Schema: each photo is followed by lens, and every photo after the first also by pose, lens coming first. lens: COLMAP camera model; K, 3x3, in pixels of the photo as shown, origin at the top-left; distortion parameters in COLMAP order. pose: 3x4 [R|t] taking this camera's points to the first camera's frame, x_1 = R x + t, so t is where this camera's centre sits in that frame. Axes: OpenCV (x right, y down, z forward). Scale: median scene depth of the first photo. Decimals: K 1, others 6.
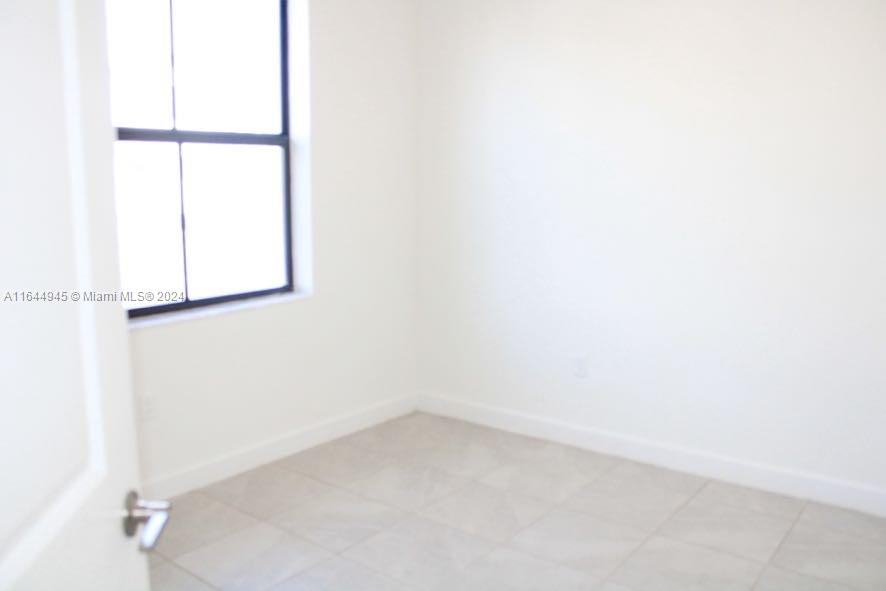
lens RADIAL K [[746.4, 0, 443.0], [0, 746.4, 295.5], [0, 0, 1]] dist [-0.157180, 0.144781]
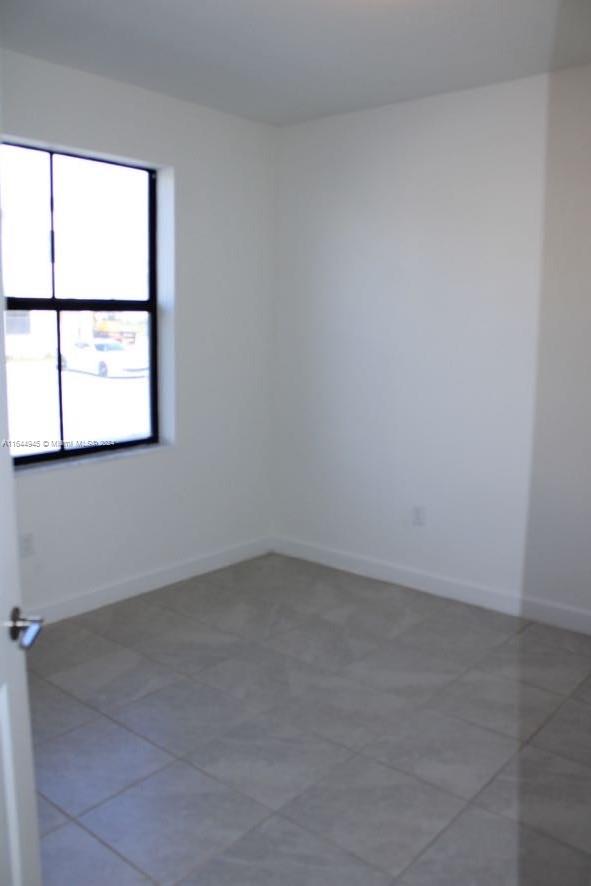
lens RADIAL K [[746.4, 0, 291.3], [0, 746.4, 441.3], [0, 0, 1]] dist [-0.157180, 0.144781]
pose [[0.999107, 0.017034, -0.038677, 0.044729], [-0.016776, 0.999835, 0.006965, -0.020918], [0.038789, -0.006310, 0.999227, -0.113714]]
